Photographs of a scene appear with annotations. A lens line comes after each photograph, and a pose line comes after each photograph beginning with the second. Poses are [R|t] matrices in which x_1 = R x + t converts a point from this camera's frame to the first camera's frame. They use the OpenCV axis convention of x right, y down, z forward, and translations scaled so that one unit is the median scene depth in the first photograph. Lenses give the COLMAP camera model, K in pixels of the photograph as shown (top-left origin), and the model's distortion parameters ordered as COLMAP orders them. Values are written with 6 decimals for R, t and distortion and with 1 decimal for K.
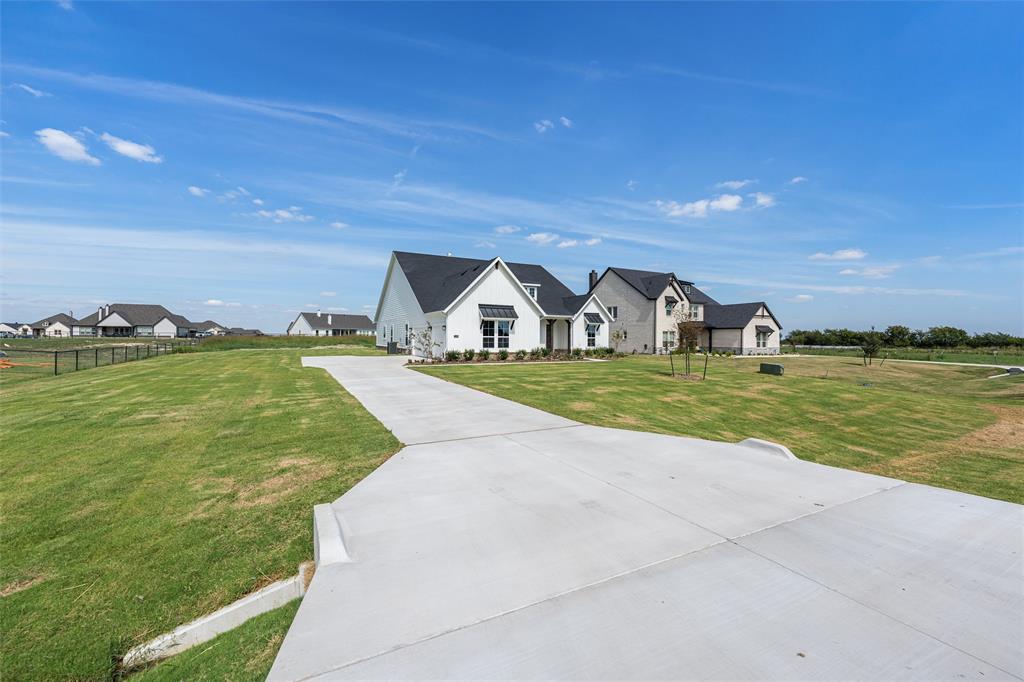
lens RADIAL K [[410.3, 0, 515.7], [0, 410.3, 335.1], [0, 0, 1]] dist [-0.003100, -0.000374]
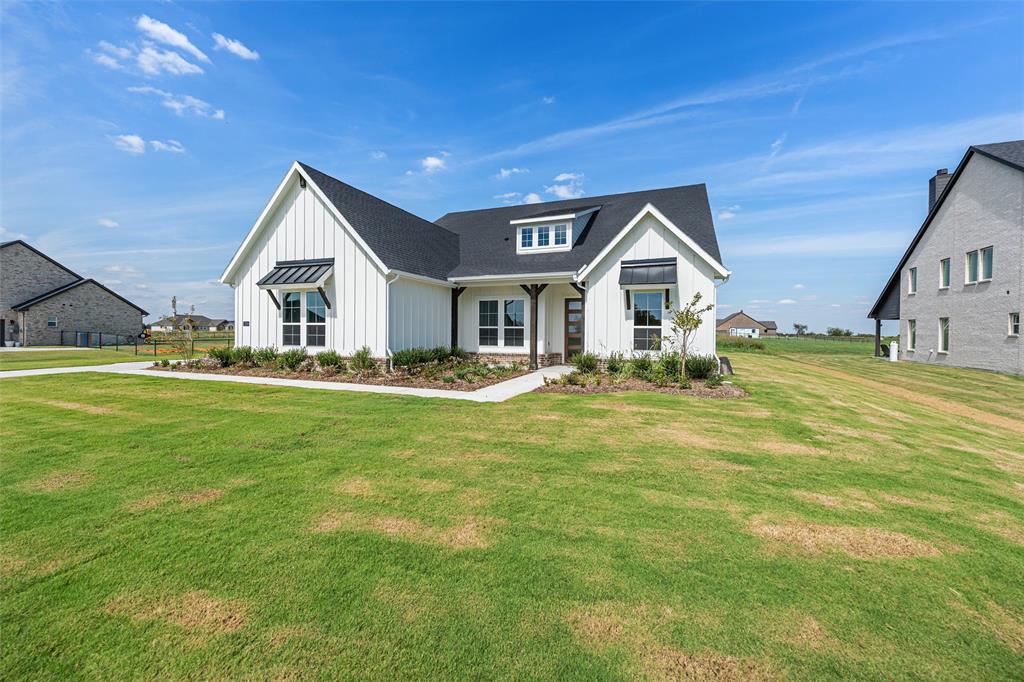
lens RADIAL K [[410.3, 0, 515.7], [0, 410.3, 335.1], [0, 0, 1]] dist [-0.003100, -0.000374]
pose [[0.642376, 0.006390, -0.766363, 0.385094], [0.000360, 0.999963, 0.008639, 0.010465], [0.766389, -0.005825, 0.642350, 0.666858]]
